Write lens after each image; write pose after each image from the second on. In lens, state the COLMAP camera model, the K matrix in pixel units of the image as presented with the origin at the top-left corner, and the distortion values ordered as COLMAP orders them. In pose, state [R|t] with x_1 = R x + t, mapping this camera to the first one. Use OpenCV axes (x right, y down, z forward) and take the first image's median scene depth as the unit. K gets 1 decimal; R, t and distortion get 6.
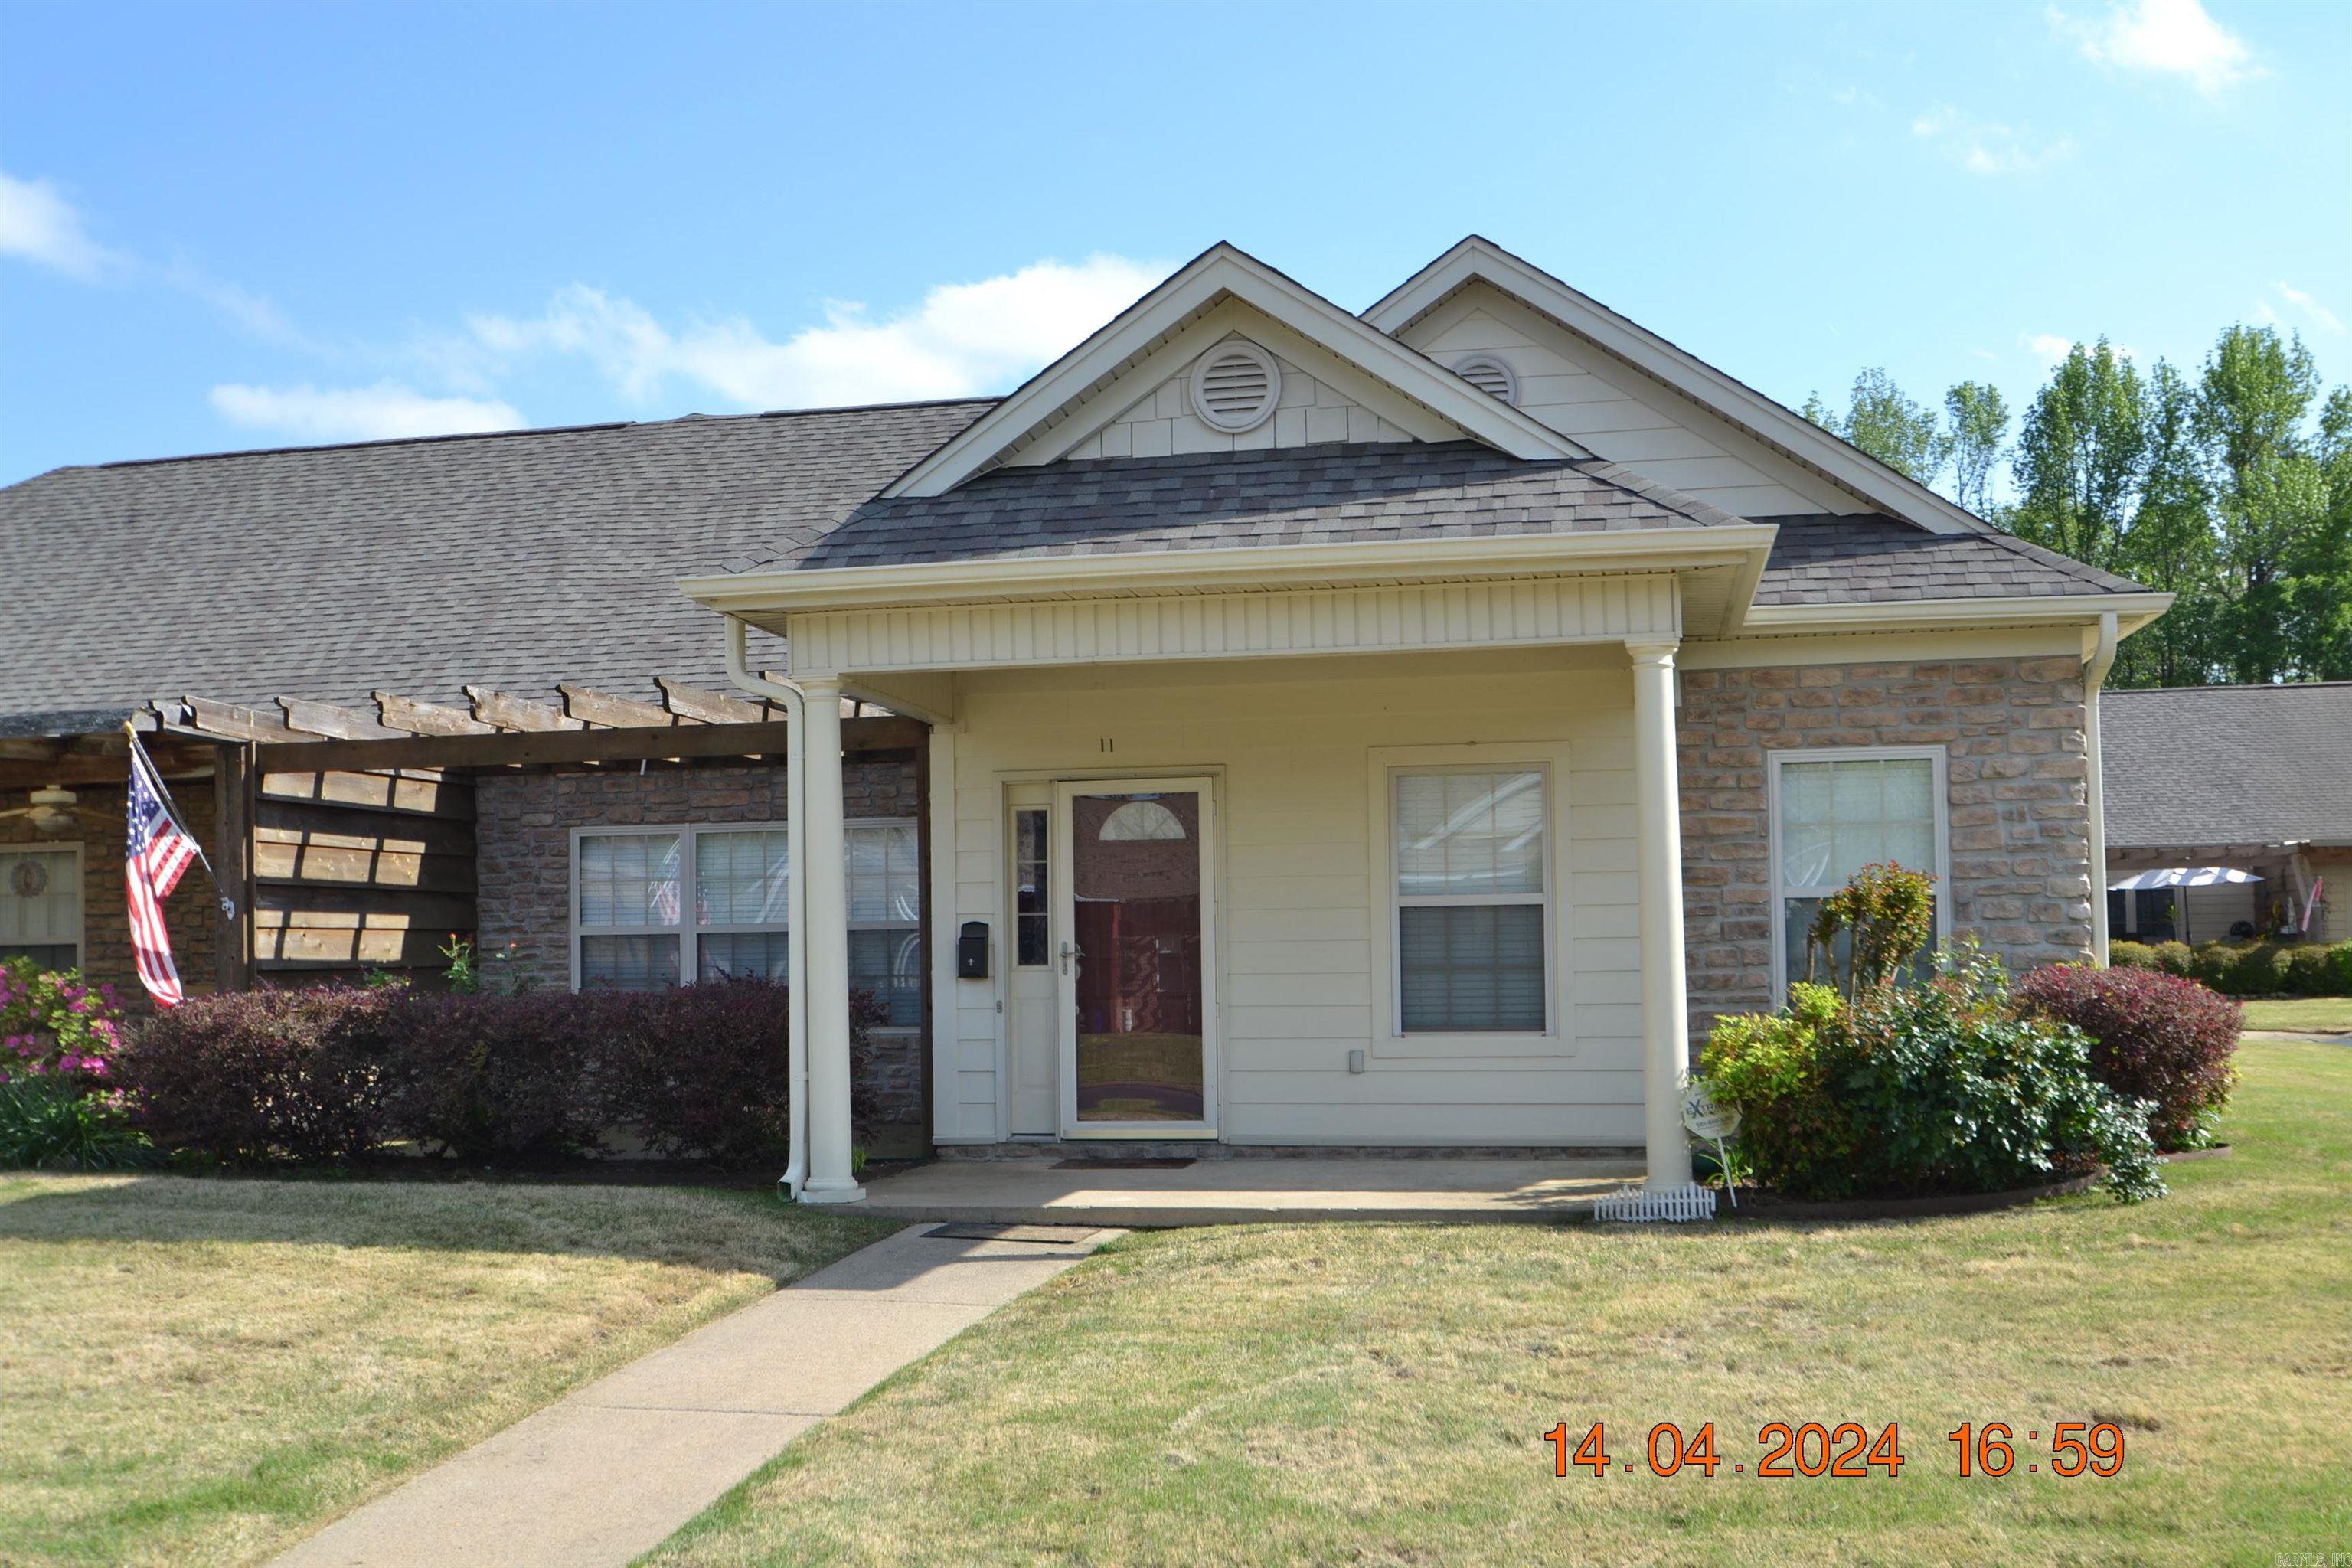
lens RADIAL K [[2341.8, 0, 1168.2], [0, 2341.8, 844.3], [0, 0, 1]] dist [-0.048756, 0.002494]
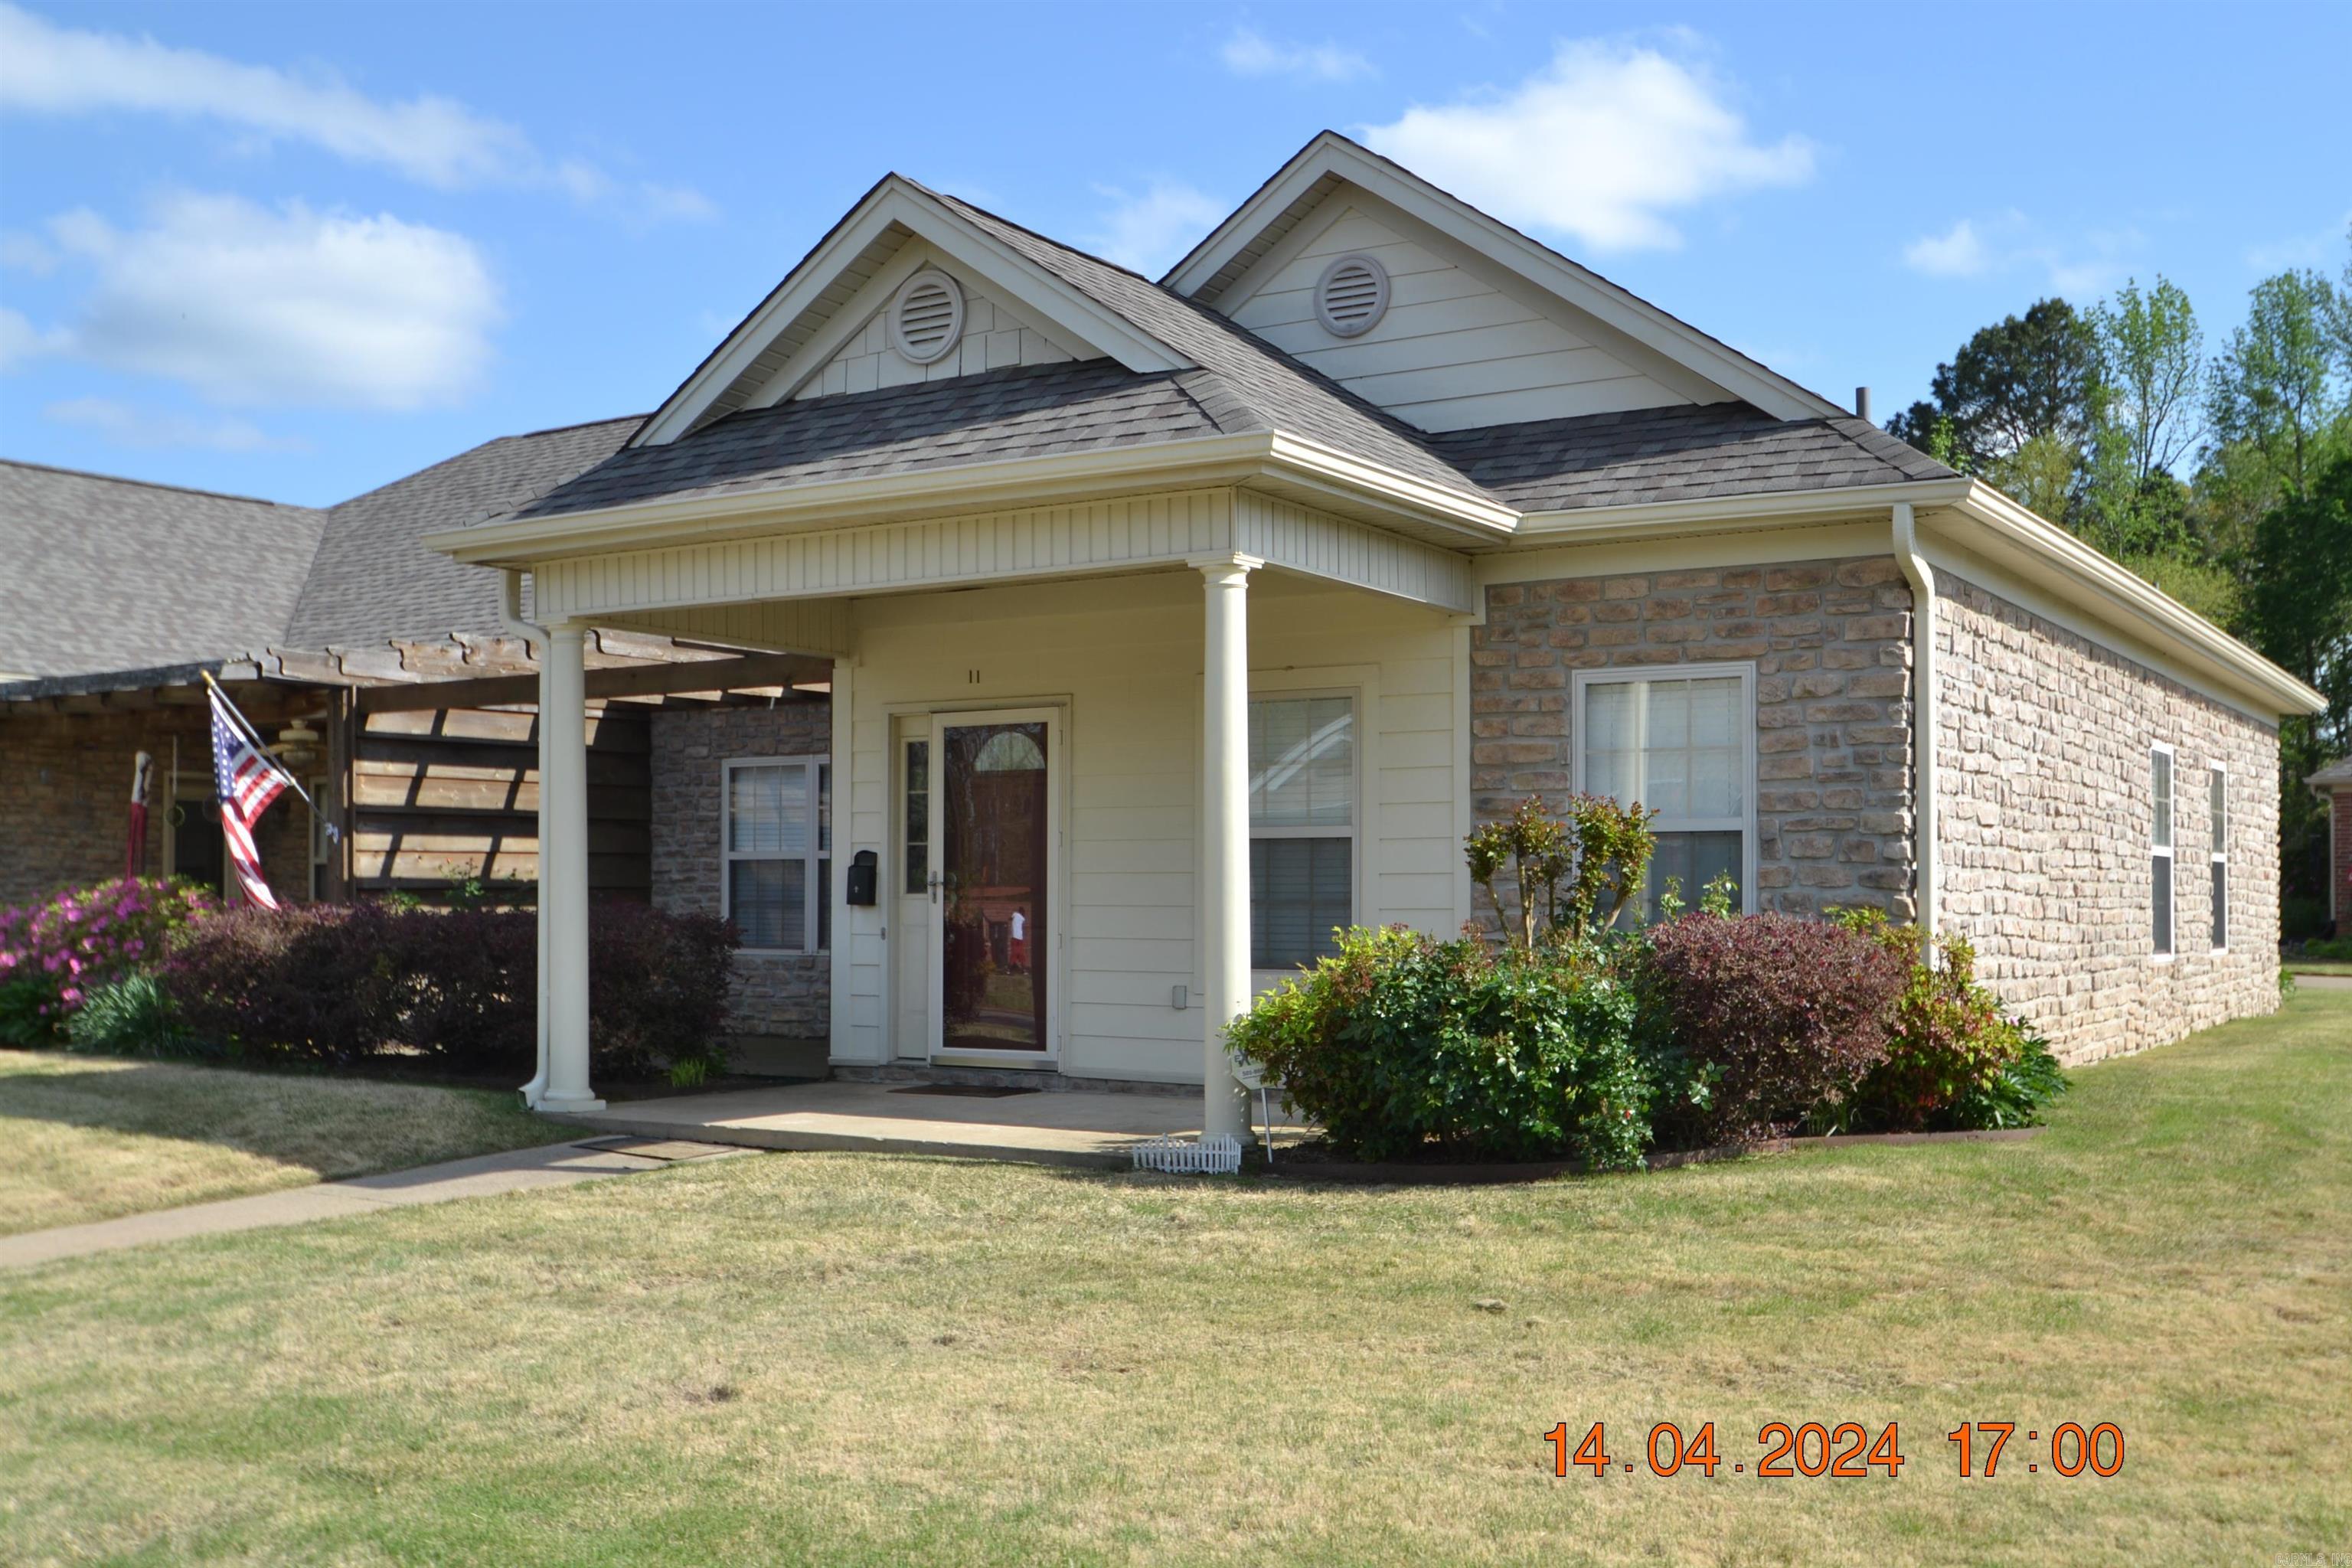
lens RADIAL K [[2371.3, 0, 1180.5], [0, 2371.3, 830.1], [0, 0, 1]] dist [-0.072495, 0.046658]
pose [[0.934951, 0.006028, -0.354725, 0.418228], [0.003120, 0.999677, 0.025211, -0.001618], [0.354763, -0.024678, 0.934631, 0.077725]]
